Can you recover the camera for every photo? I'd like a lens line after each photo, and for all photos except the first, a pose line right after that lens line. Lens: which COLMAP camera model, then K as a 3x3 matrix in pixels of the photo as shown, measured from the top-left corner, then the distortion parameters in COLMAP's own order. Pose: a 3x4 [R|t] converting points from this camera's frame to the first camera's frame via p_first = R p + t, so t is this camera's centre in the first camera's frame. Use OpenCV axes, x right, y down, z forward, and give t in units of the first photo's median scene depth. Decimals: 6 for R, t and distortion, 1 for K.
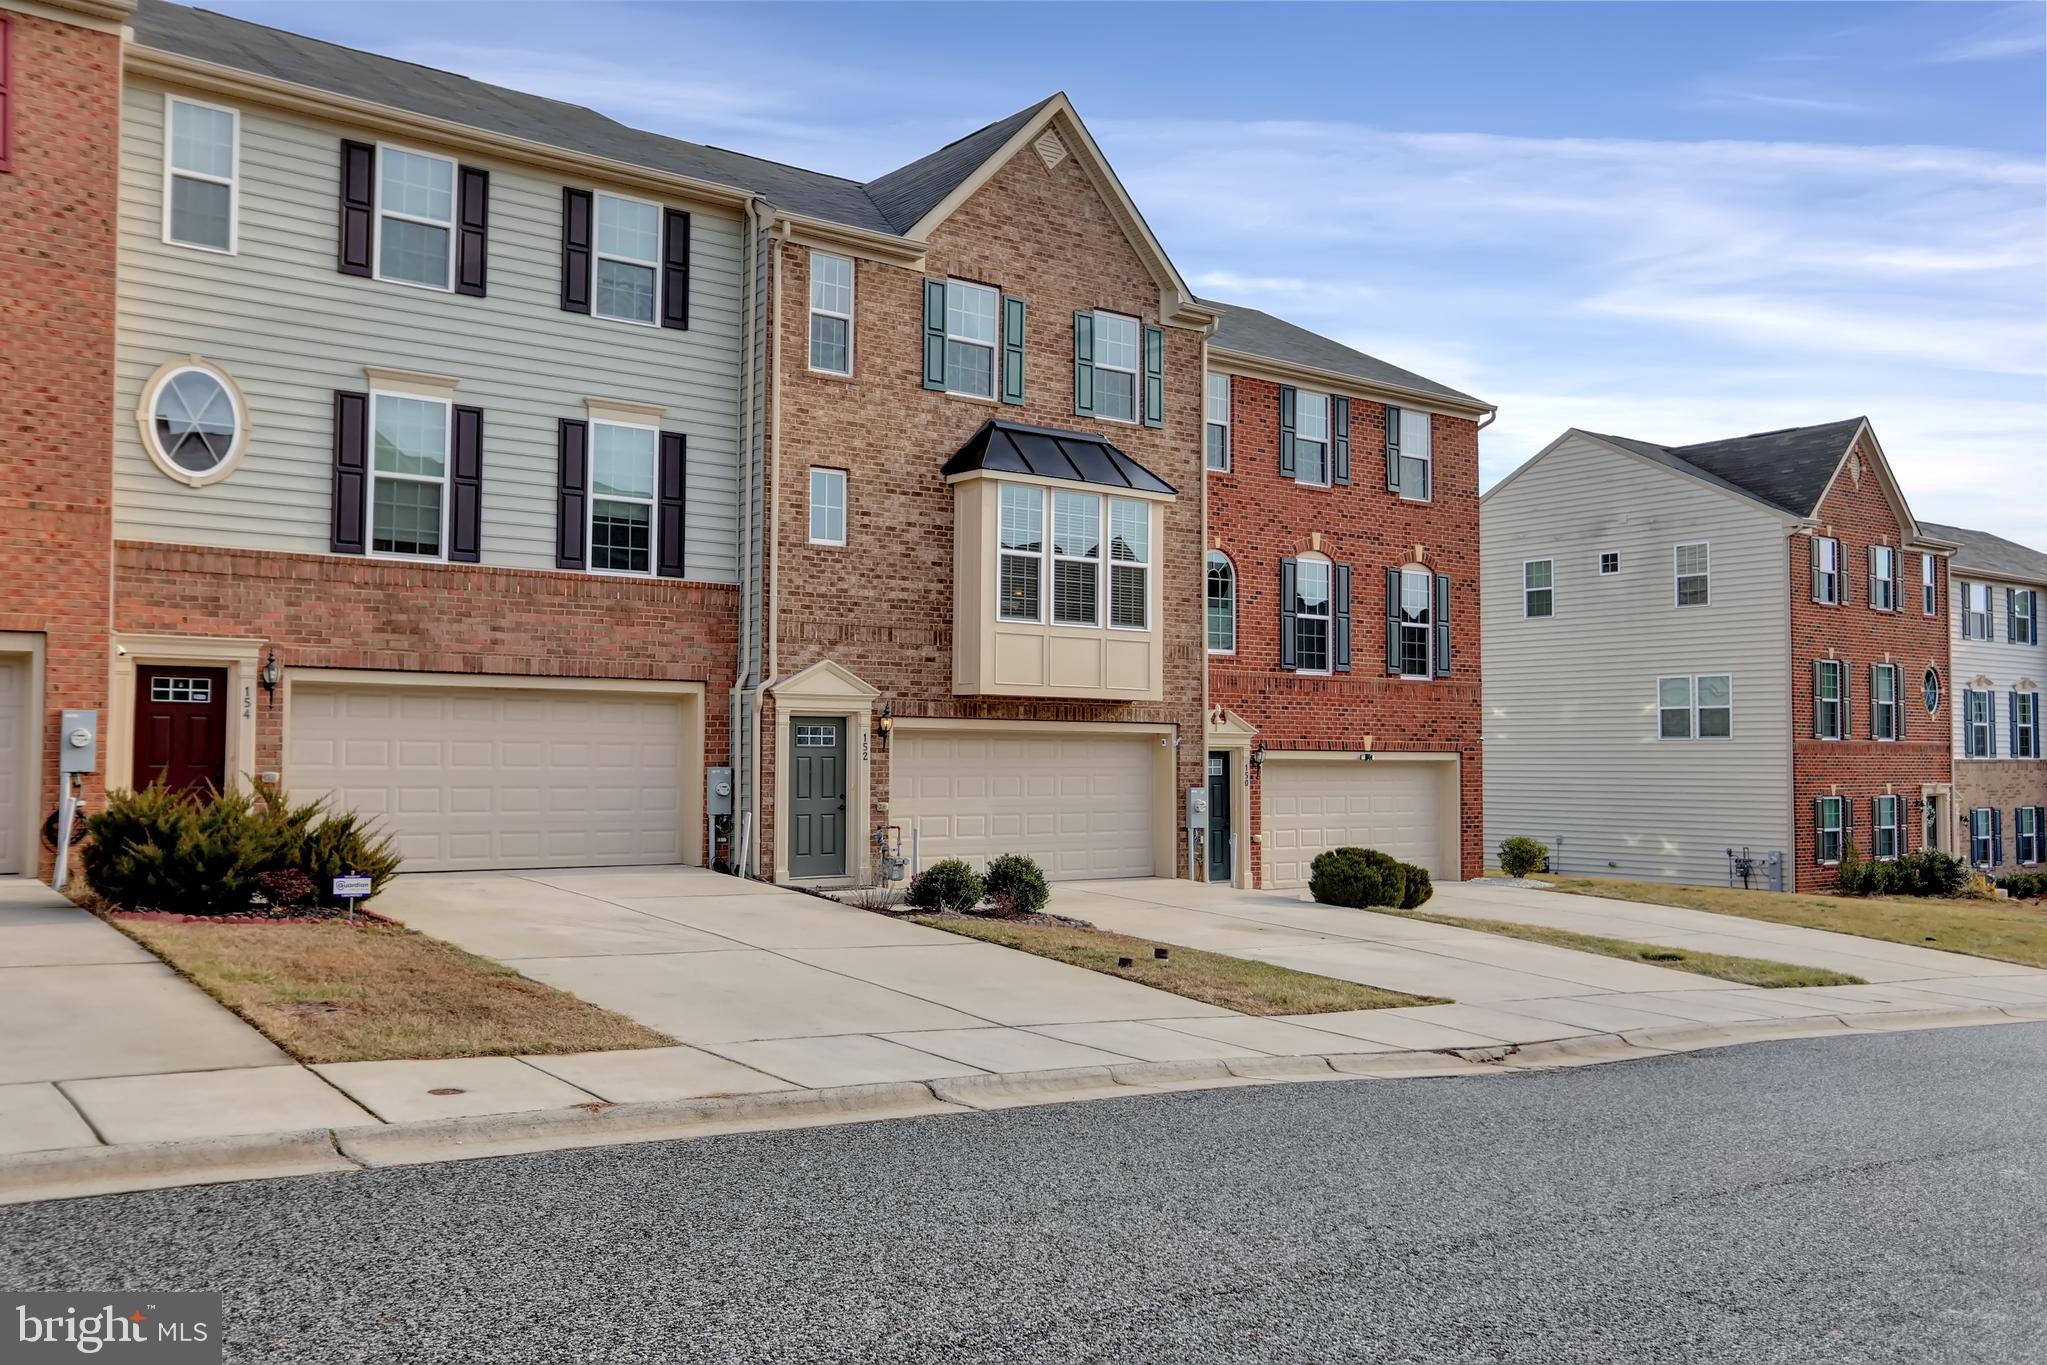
lens RADIAL K [[1828.2, 0, 1023.6], [0, 1828.2, 683.7], [0, 0, 1]] dist [-0.028406, 0.008689]
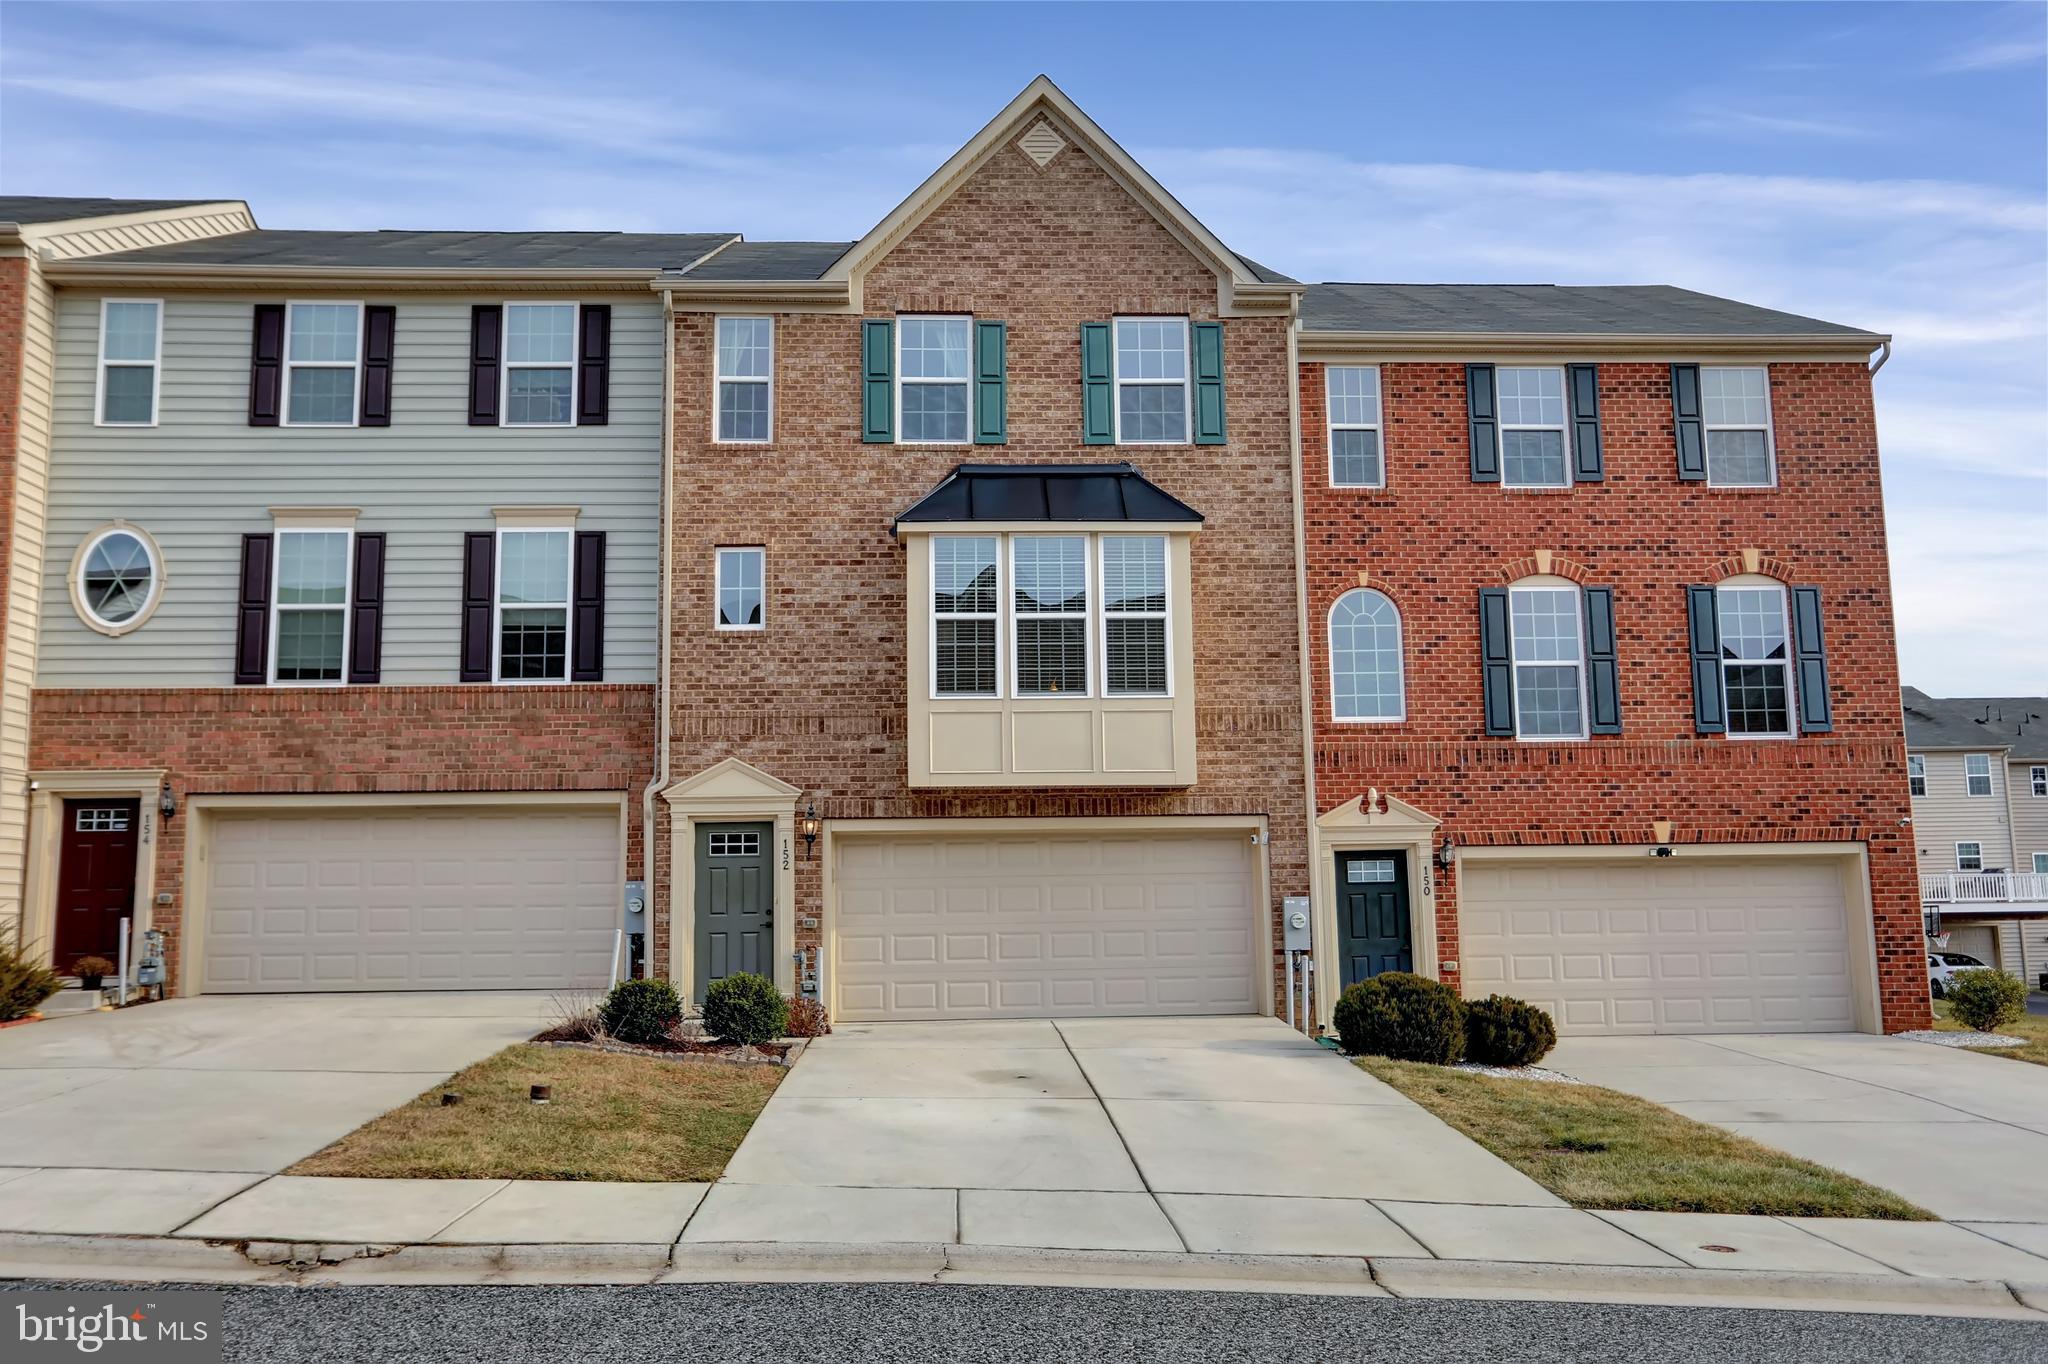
lens RADIAL K [[1747.8, 0, 1022.5], [0, 1747.8, 680.7], [0, 0, 1]] dist [-0.012058, -0.007270]
pose [[0.805532, -0.100557, -0.583958, 0.492023], [0.042657, 0.992780, -0.112112, 0.049713], [0.591015, 0.065400, 0.804005, 0.383723]]
